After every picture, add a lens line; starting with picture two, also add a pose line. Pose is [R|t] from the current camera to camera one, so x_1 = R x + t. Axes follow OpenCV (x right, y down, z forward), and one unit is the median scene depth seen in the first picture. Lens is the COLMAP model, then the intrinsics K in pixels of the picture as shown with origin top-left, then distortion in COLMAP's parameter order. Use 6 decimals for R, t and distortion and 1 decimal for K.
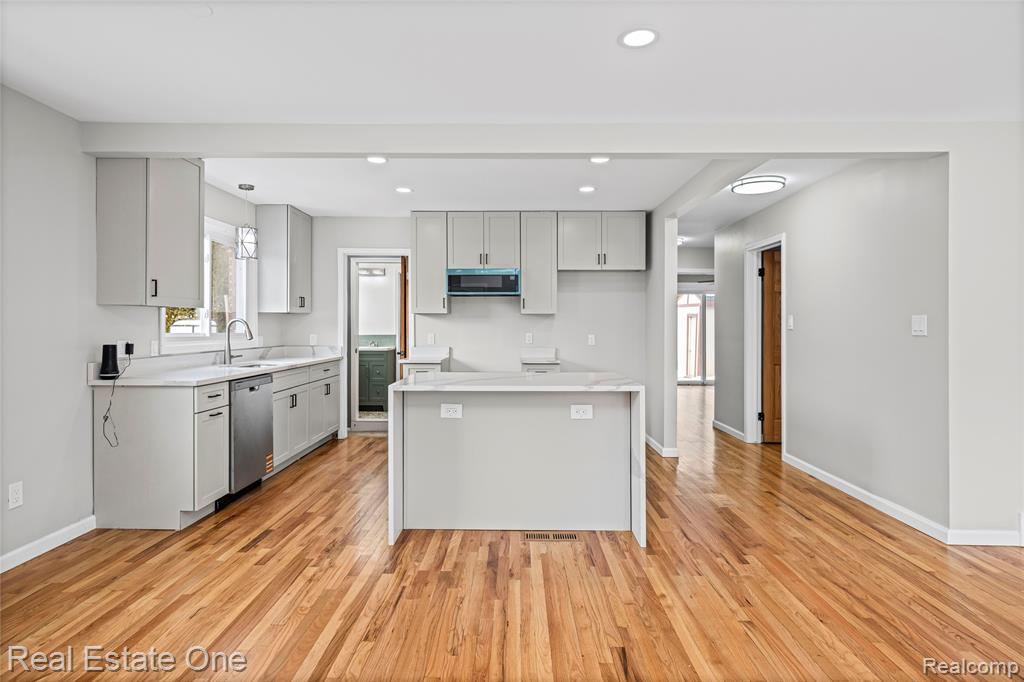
lens RADIAL K [[560.7, 0, 509.3], [0, 560.7, 336.7], [0, 0, 1]] dist [0.001018, -0.001849]
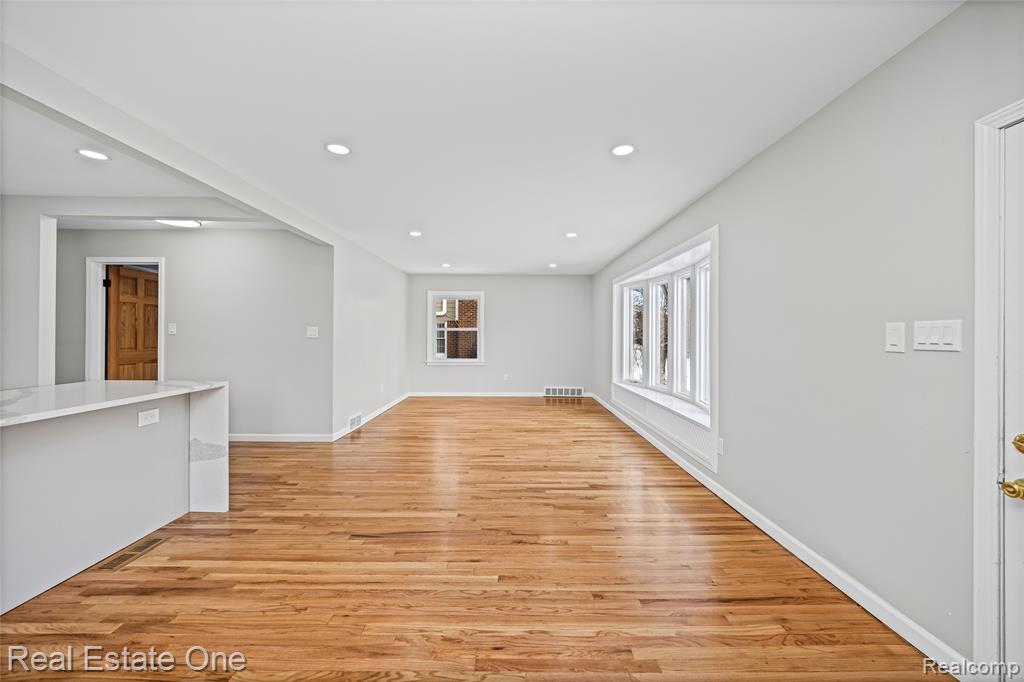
lens RADIAL K [[387.1, 0, 513.6], [0, 387.1, 332.6], [0, 0, 1]] dist [-0.003443, -0.001075]
pose [[-0.013834, 0.000725, 0.999904, -0.502218], [0.013111, 0.999914, -0.000544, -0.007975], [-0.999818, 0.013102, -0.013842, 0.305053]]
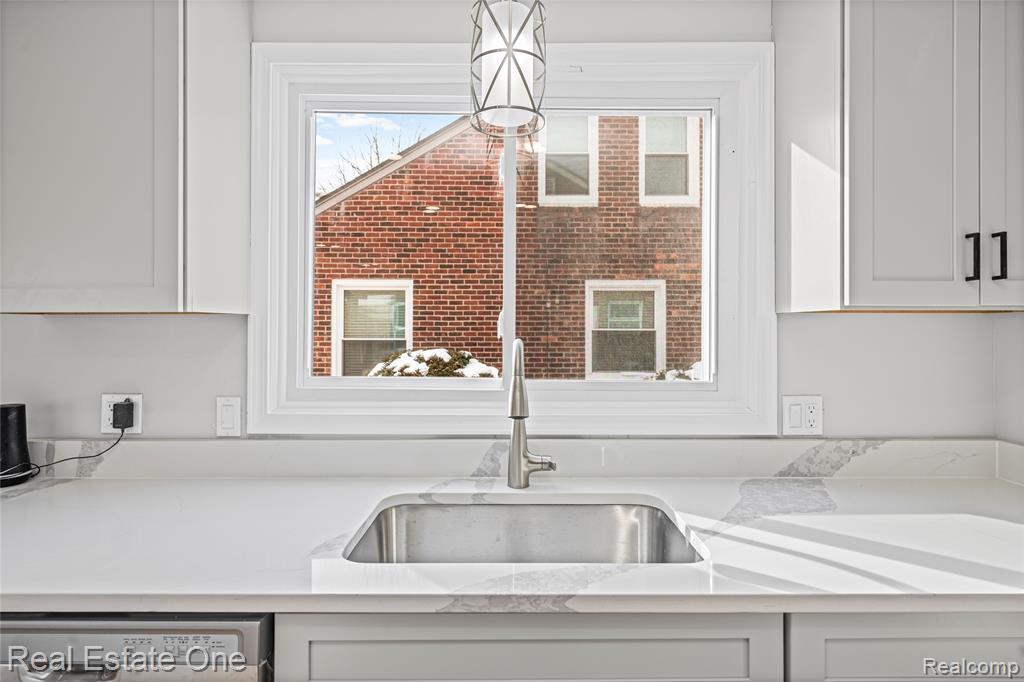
lens RADIAL K [[521.4, 0, 511.6], [0, 521.4, 328.4], [0, 0, 1]] dist [-0.002238, 0.001507]
pose [[0.014806, -0.005206, -0.999877, -0.259112], [-0.017883, 0.999825, -0.005471, -0.045107], [0.999730, 0.017962, 0.014710, 1.214107]]
